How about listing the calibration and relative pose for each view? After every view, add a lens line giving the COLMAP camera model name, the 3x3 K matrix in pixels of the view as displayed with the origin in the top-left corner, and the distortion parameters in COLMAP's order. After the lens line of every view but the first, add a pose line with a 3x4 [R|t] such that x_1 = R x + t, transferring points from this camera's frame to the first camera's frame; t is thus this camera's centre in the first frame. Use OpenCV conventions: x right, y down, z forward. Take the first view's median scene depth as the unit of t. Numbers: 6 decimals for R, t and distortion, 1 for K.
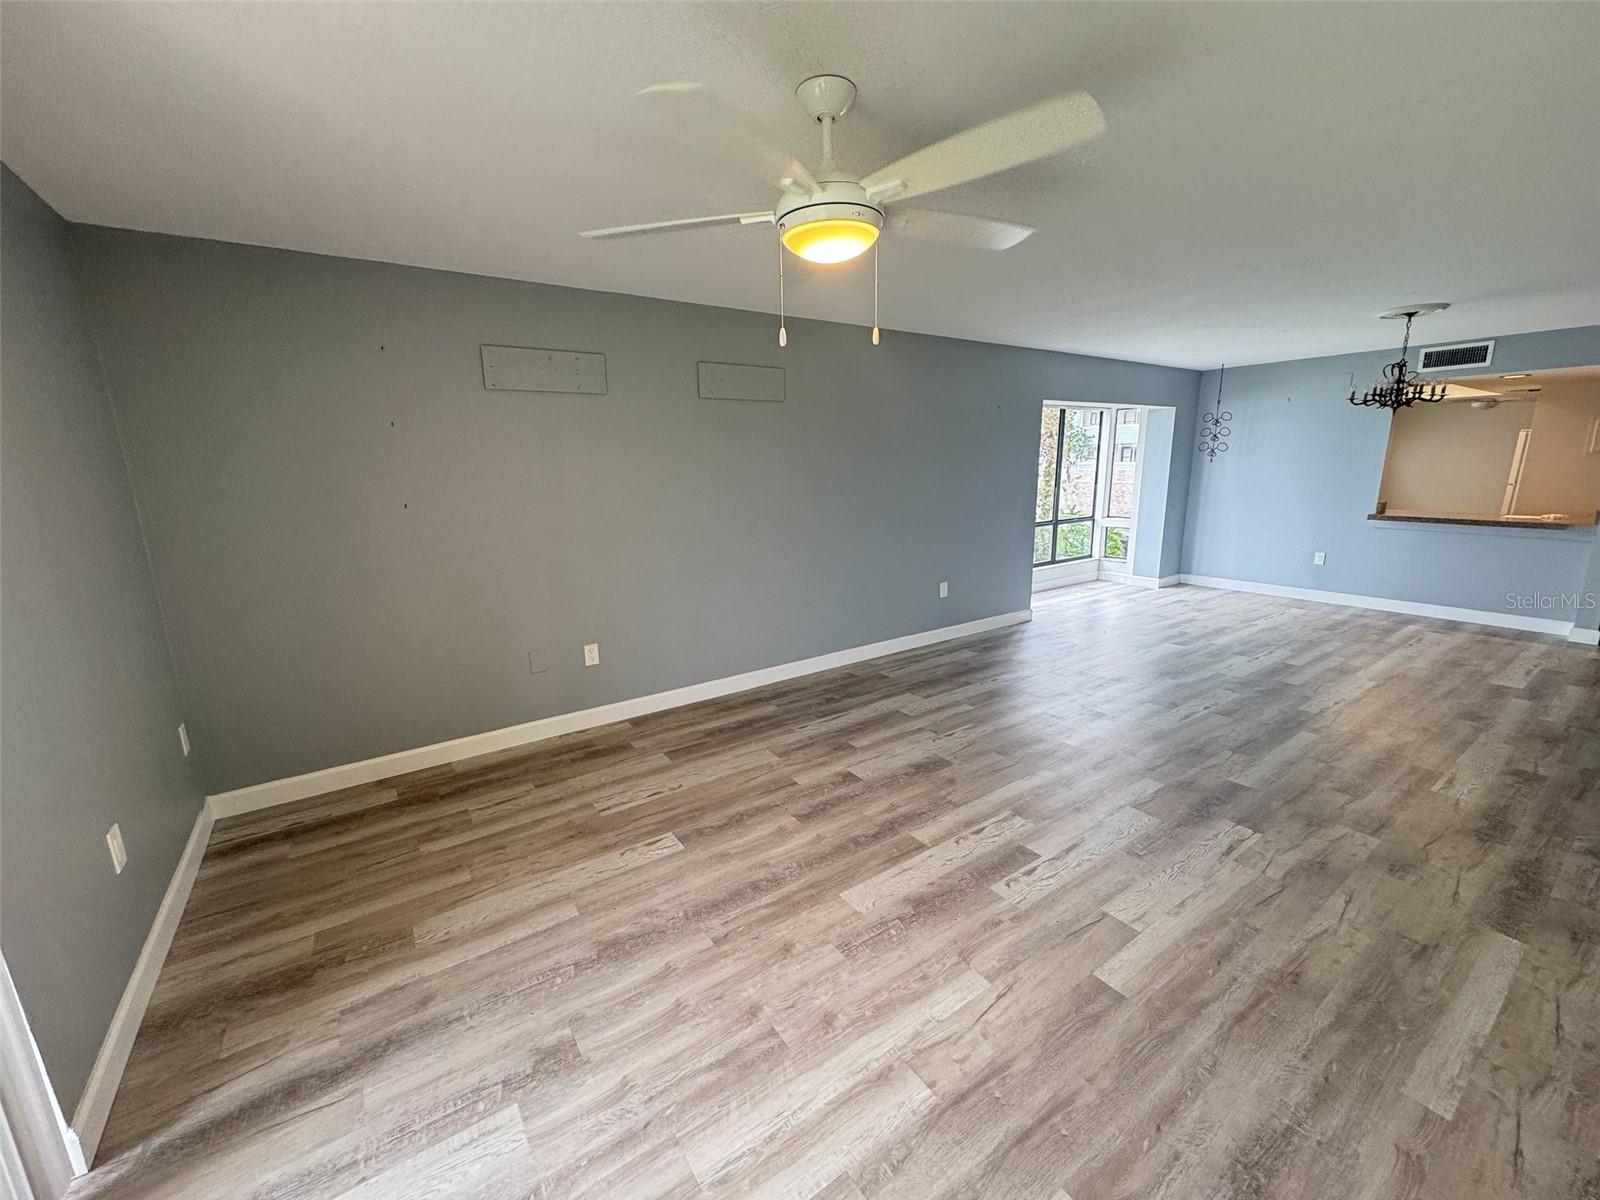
lens RADIAL K [[635.4, 0, 798.9], [0, 635.4, 598.9], [0, 0, 1]] dist [-0.002653, 0.000118]
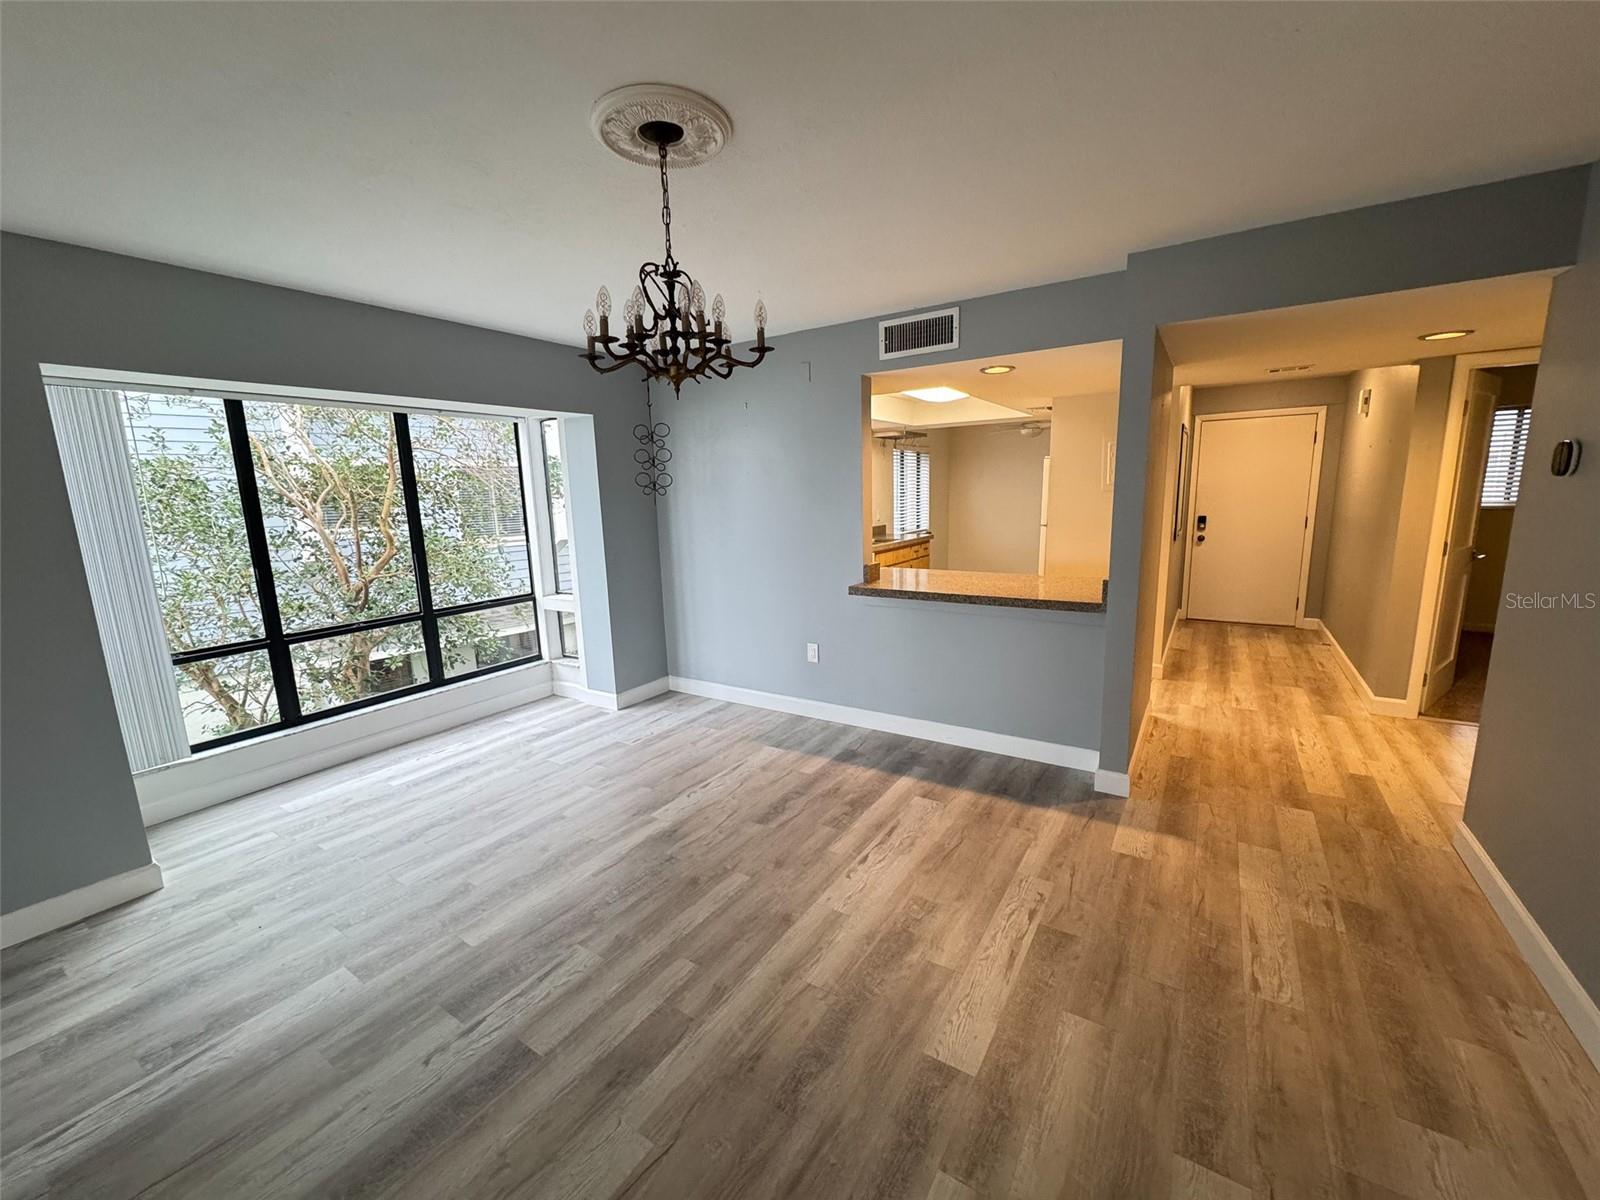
lens RADIAL K [[638.1, 0, 800.7], [0, 638.1, 602.1], [0, 0, 1]] dist [-0.002885, 0.000528]
pose [[0.923583, -0.076138, 0.375762, 1.153076], [0.094279, 0.995091, -0.030100, -0.193447], [-0.371626, 0.063226, 0.926227, 0.822106]]
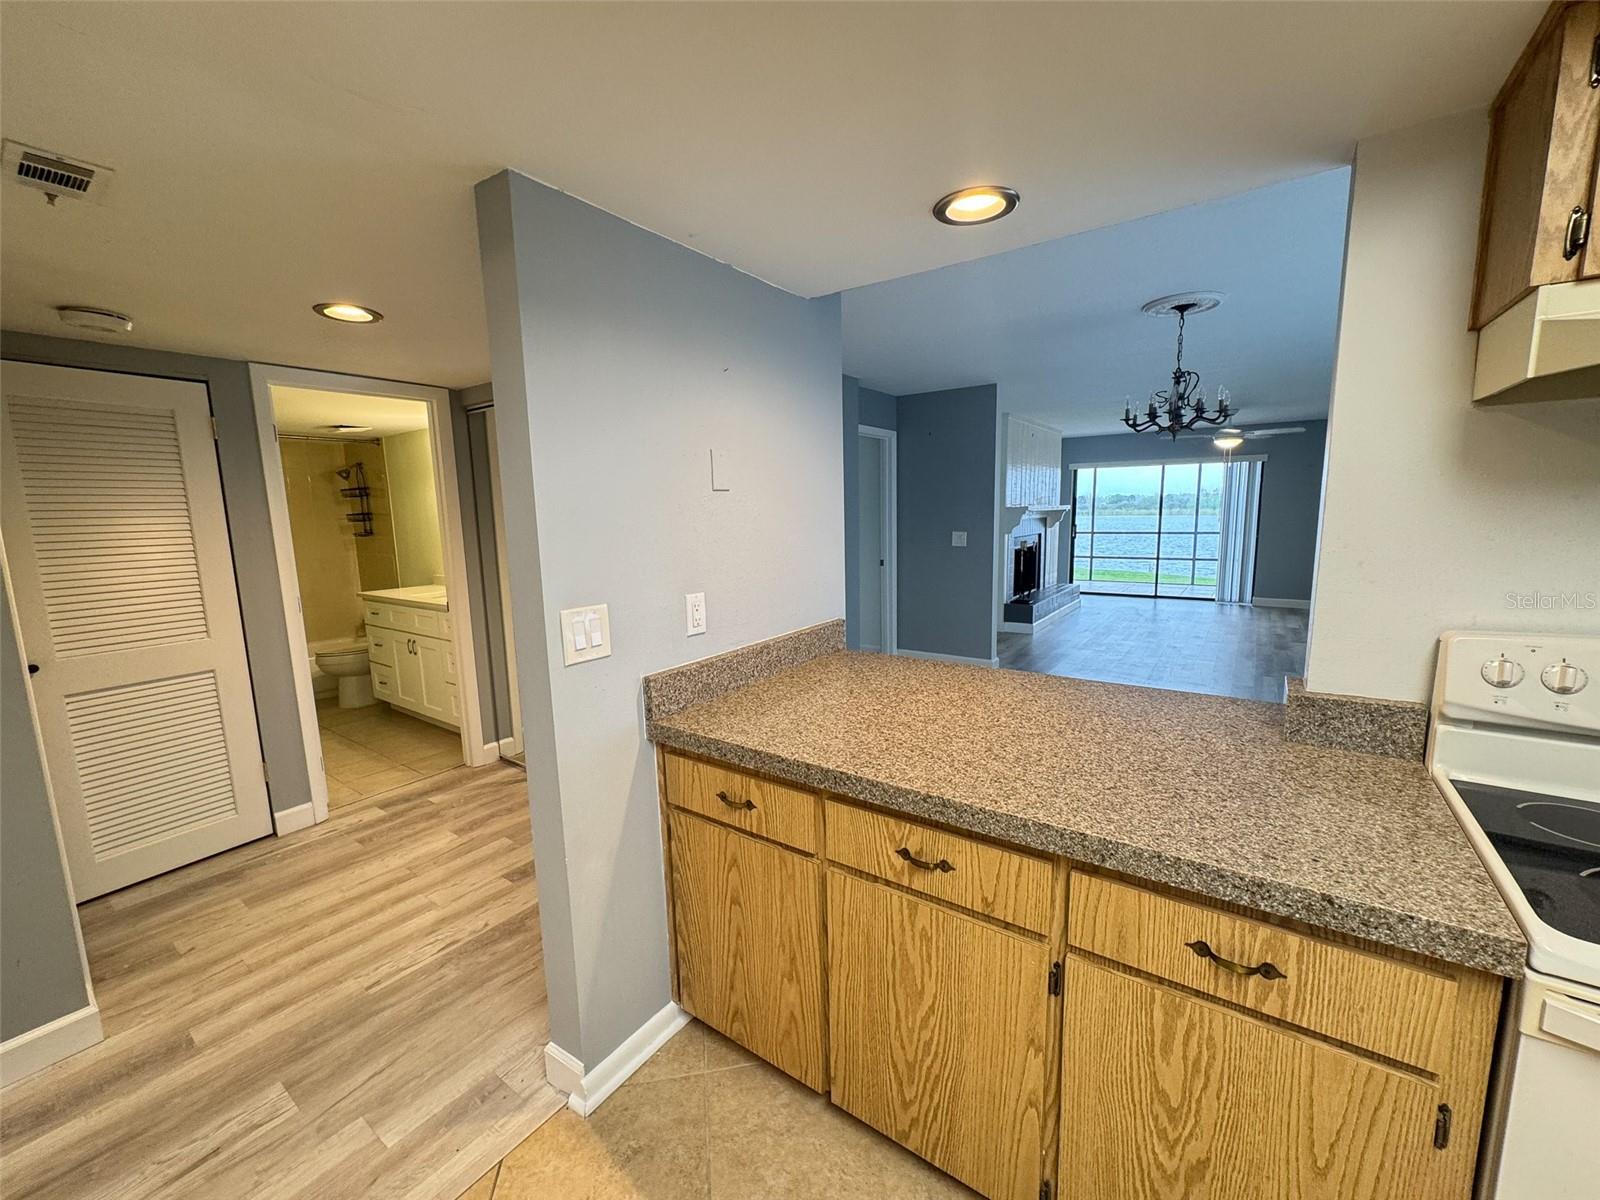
lens RADIAL K [[638.1, 0, 800.7], [0, 638.1, 602.1], [0, 0, 1]] dist [-0.002885, 0.000528]
pose [[-0.938958, 0.086512, -0.332977, 2.201533], [-0.036832, 0.937025, 0.347315, -0.487012], [0.342054, 0.338378, -0.876641, 2.139052]]
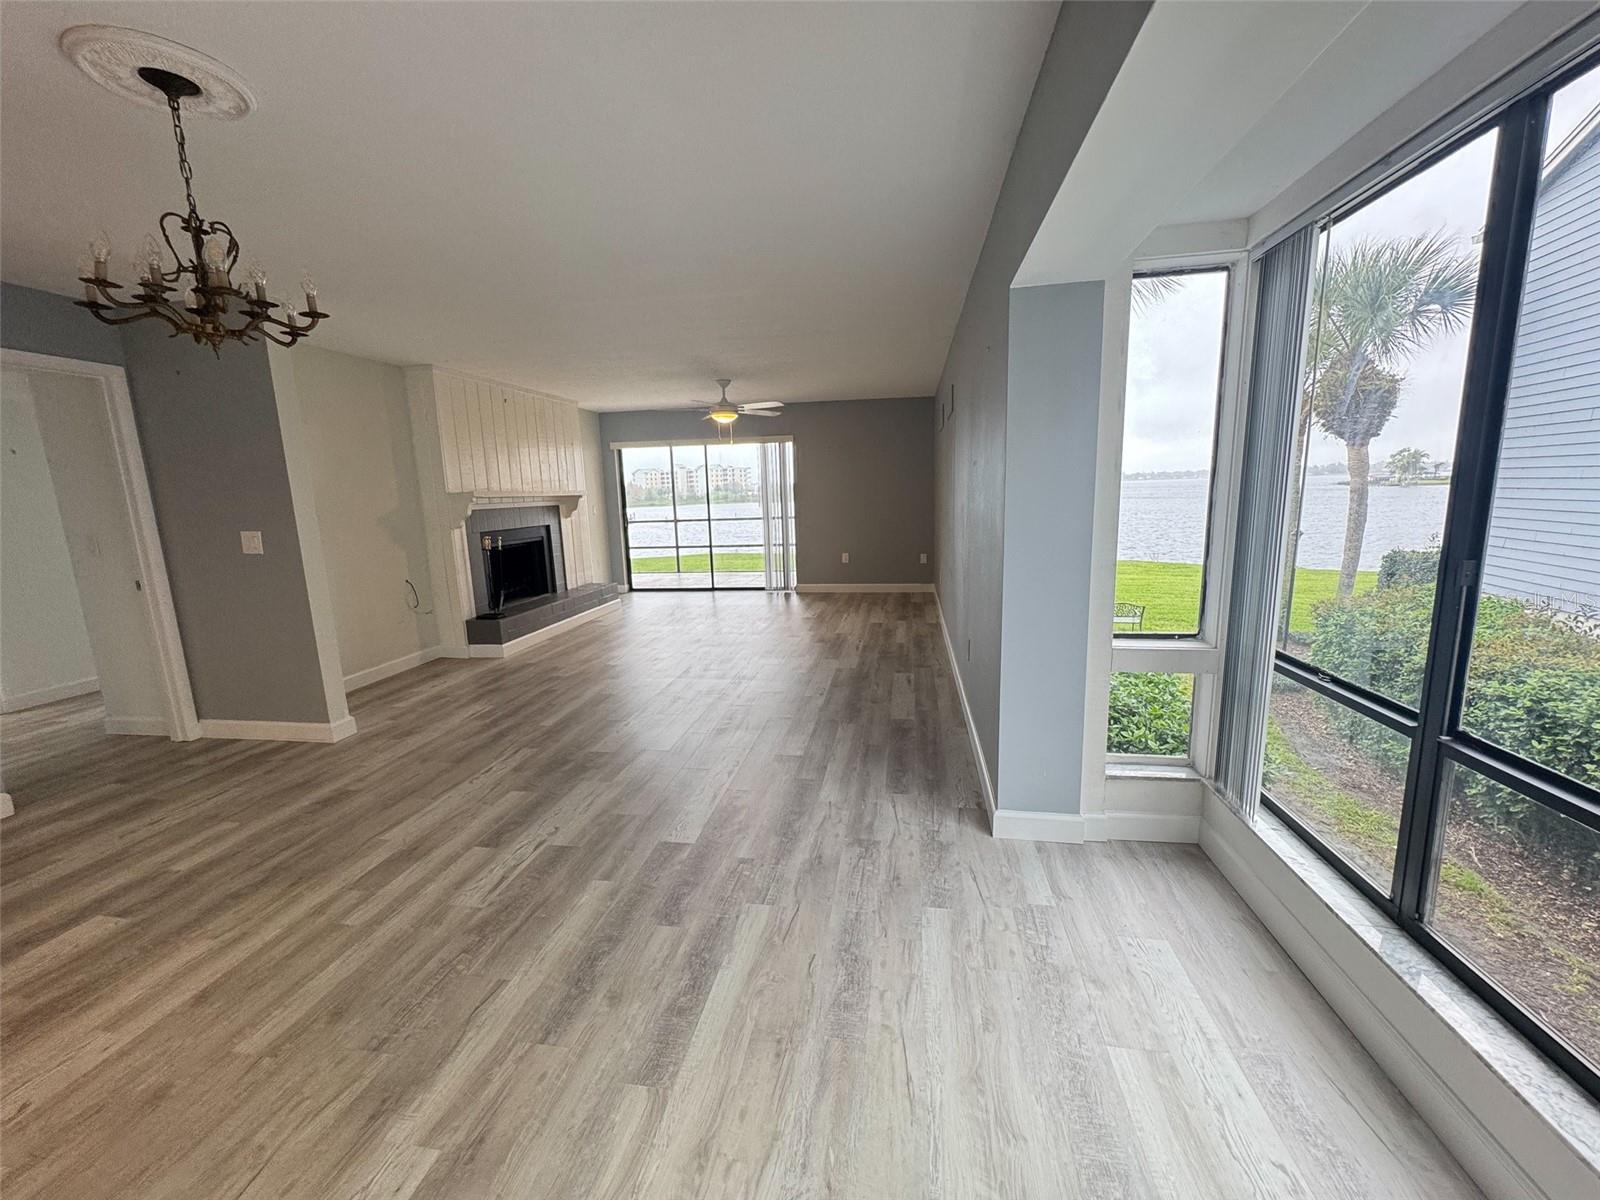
lens RADIAL K [[638.1, 0, 800.7], [0, 638.1, 602.1], [0, 0, 1]] dist [-0.002885, 0.000528]
pose [[-0.691151, 0.163873, -0.703887, 1.347878], [-0.112224, 0.937804, 0.328525, -0.432838], [0.713944, 0.306053, -0.629774, 2.110470]]
